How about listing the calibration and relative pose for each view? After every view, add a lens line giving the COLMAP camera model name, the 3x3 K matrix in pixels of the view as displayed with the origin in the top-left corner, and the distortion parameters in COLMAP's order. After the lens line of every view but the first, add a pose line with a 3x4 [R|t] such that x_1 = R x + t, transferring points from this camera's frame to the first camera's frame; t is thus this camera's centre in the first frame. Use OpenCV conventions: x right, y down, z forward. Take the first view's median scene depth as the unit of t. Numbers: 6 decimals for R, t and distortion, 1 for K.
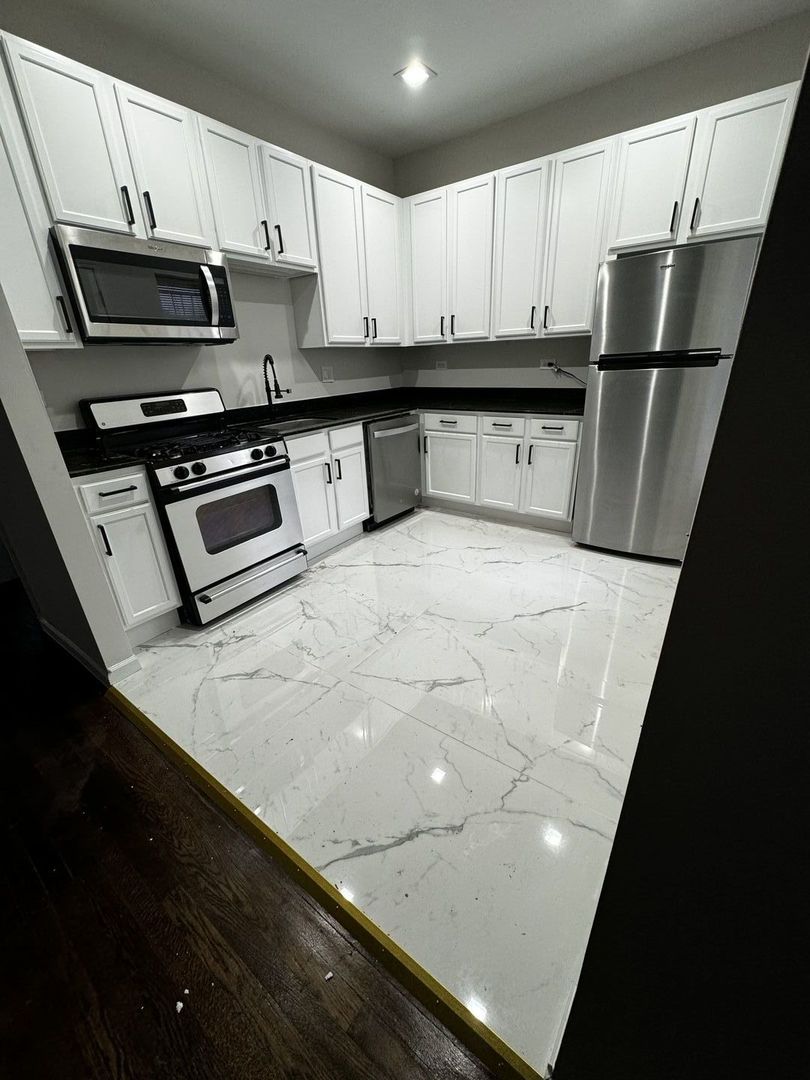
lens RADIAL K [[428.2, 0, 405.7], [0, 428.2, 538.4], [0, 0, 1]] dist [0.003651, 0.000250]
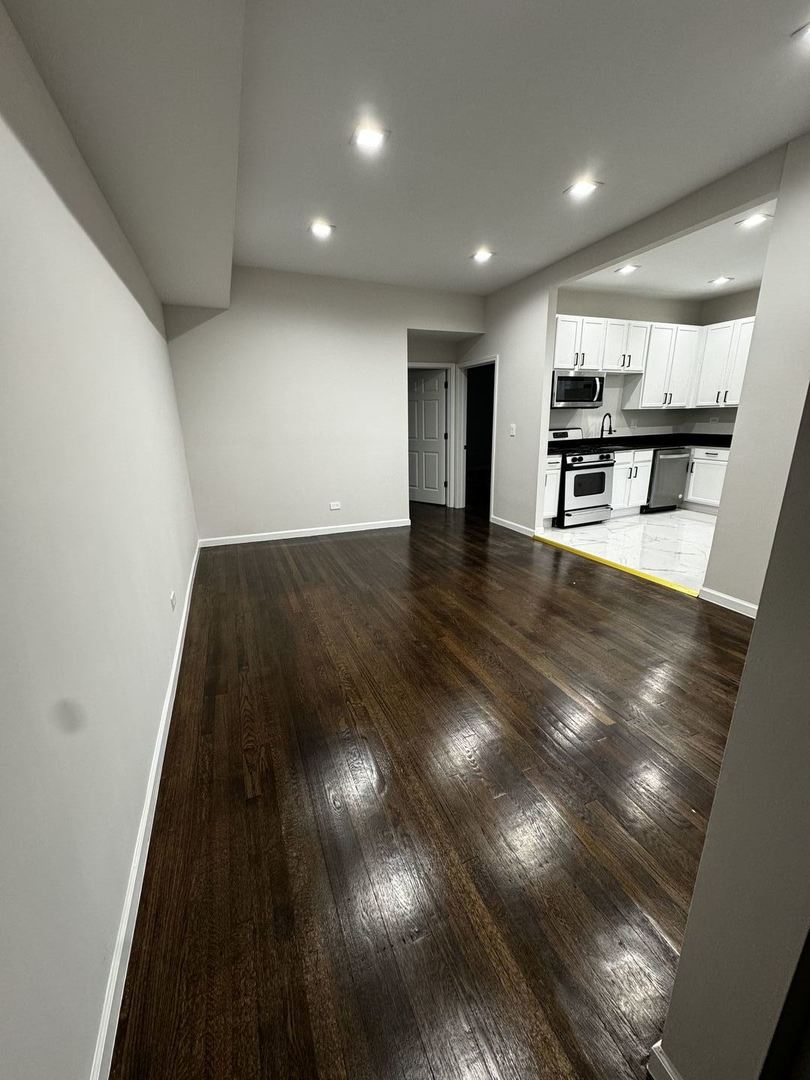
lens RADIAL K [[428.2, 0, 406.6], [0, 428.2, 538.5], [0, 0, 1]] dist [0.003651, 0.000250]
pose [[0.853722, 0.163204, -0.494494, -0.037049], [-0.214047, 0.975666, -0.047532, 0.430987], [0.474703, 0.146424, 0.867881, -1.077446]]
